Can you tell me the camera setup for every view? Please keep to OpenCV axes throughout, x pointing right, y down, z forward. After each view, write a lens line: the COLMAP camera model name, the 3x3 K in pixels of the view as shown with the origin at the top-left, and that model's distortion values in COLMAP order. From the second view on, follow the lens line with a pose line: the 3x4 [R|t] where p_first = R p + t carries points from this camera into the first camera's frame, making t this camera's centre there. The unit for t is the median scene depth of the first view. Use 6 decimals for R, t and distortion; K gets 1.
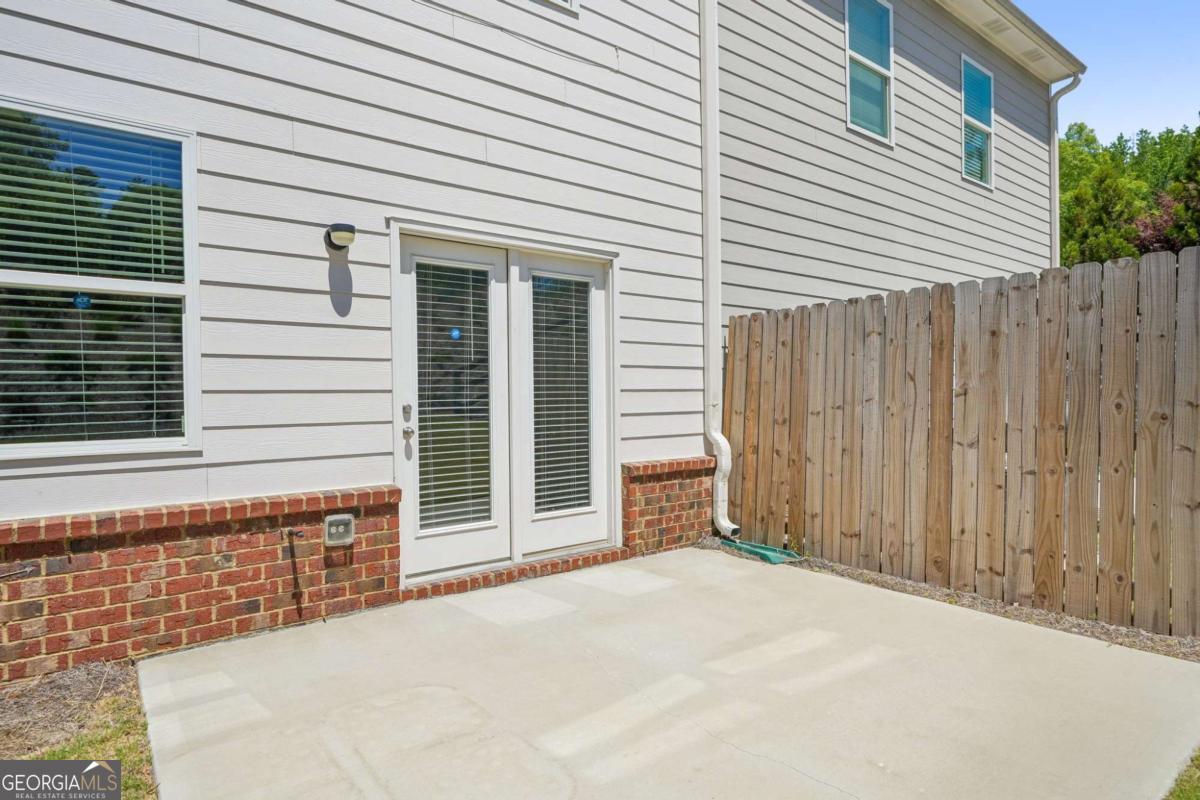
lens RADIAL K [[654.5, 0, 596.8], [0, 654.5, 403.5], [0, 0, 1]] dist [0.000202, -0.000488]
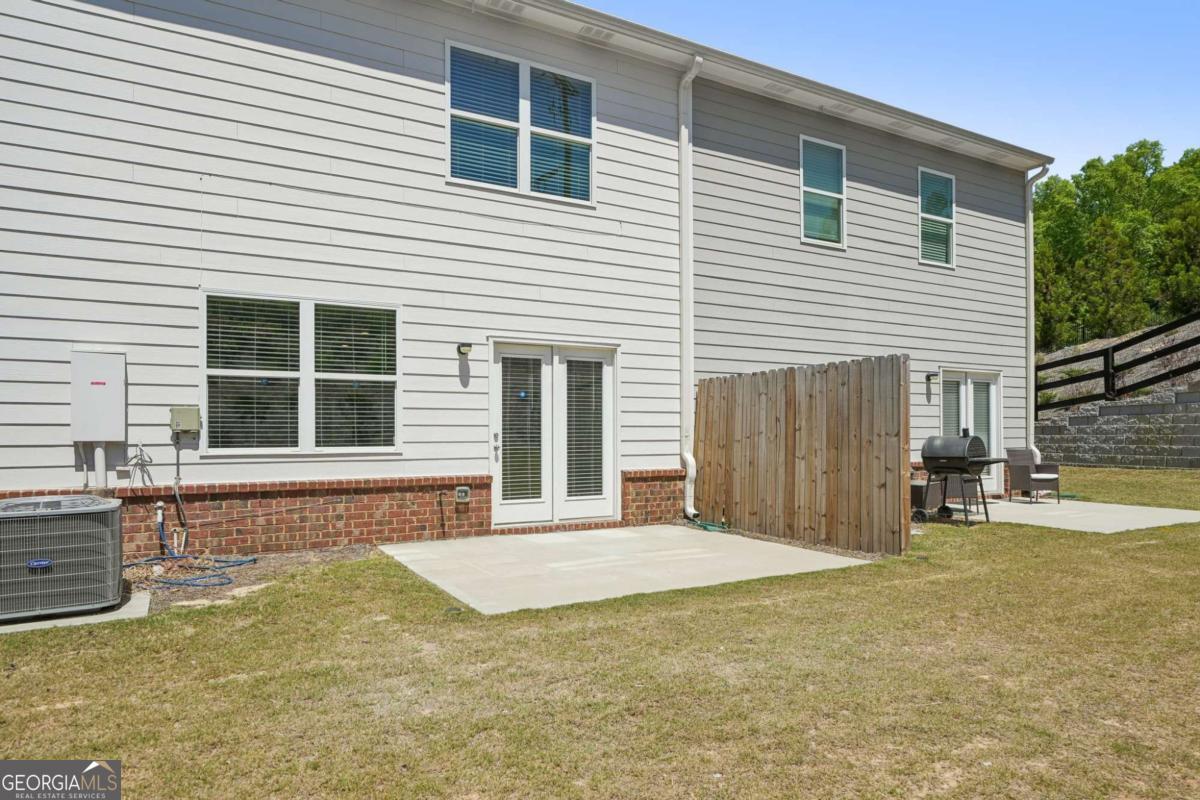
lens RADIAL K [[720.4, 0, 601.7], [0, 720.4, 427.2], [0, 0, 1]] dist [0.000684, 0.000003]
pose [[0.989586, 0.007073, -0.143769, 0.284552], [-0.009805, 0.999784, -0.018305, 0.018677], [0.143609, 0.019524, 0.989442, -0.930458]]
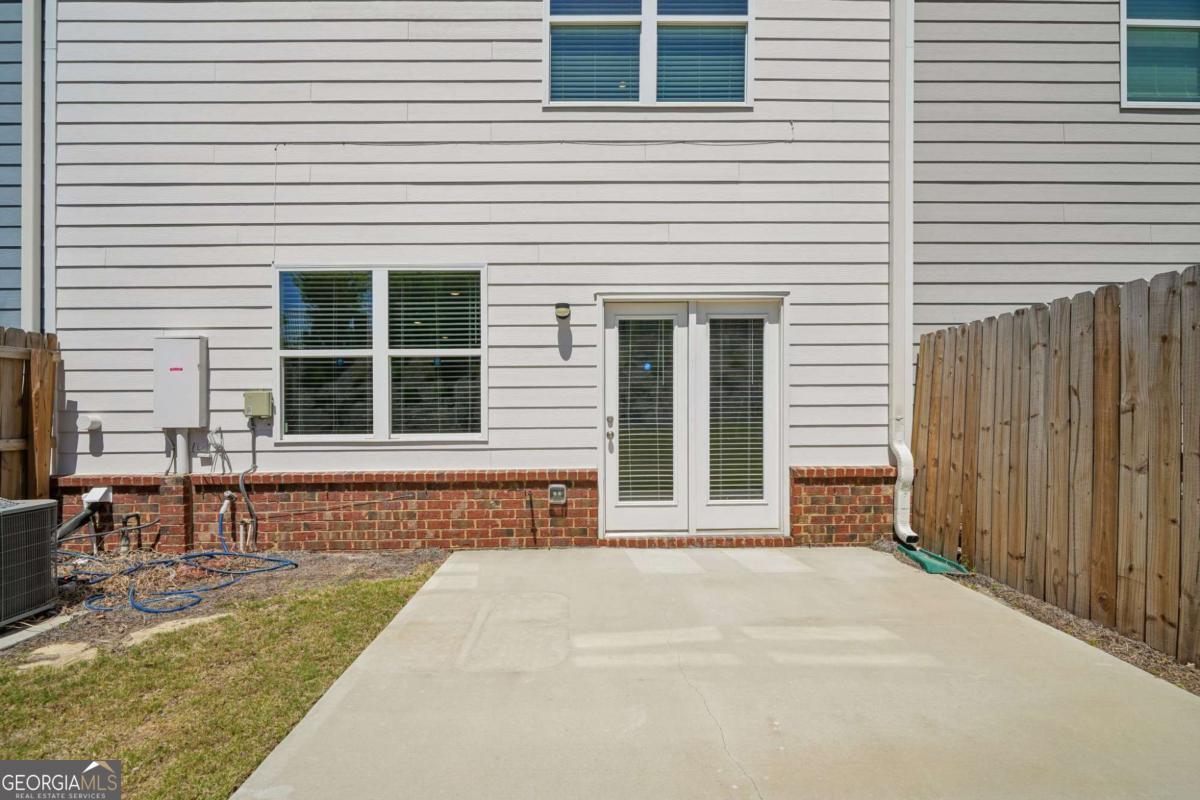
lens RADIAL K [[526.7, 0, 599.3], [0, 526.7, 410.4], [0, 0, 1]] dist [0.000040, -0.000187]
pose [[0.805525, 0.003710, -0.592550, 0.372368], [-0.007144, 0.999969, -0.003450, -0.006495], [0.592518, 0.007012, 0.805527, 0.016275]]
